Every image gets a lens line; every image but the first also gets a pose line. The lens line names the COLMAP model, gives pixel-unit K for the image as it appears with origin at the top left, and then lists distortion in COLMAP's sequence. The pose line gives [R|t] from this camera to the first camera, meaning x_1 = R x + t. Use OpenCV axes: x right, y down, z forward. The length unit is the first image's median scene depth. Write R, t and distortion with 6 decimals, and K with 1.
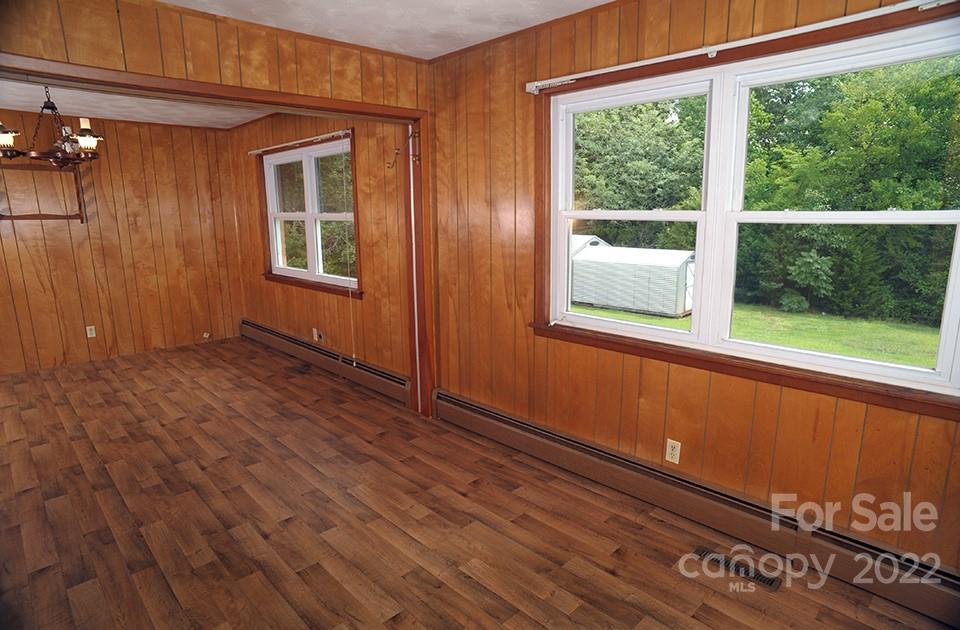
lens RADIAL K [[539.2, 0, 484.6], [0, 539.2, 314.9], [0, 0, 1]] dist [-0.105622, 0.078086]
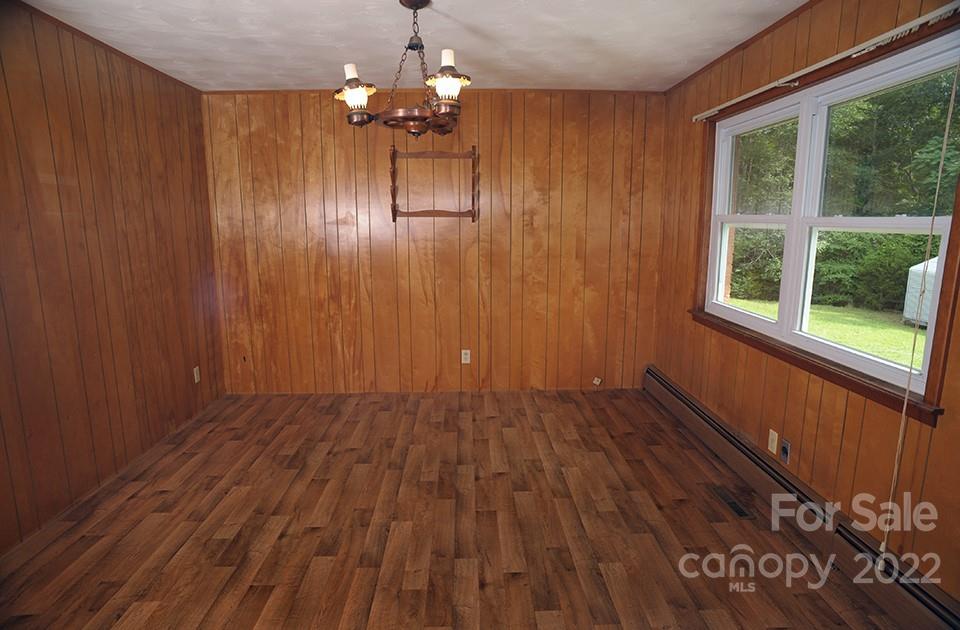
lens RADIAL K [[539.2, 0, 484.6], [0, 539.2, 314.9], [0, 0, 1]] dist [-0.105622, 0.078086]
pose [[0.740787, 0.130051, -0.659031, -0.189769], [-0.139026, 0.989521, 0.038996, -0.066338], [0.657196, 0.062735, 0.751104, 0.380824]]
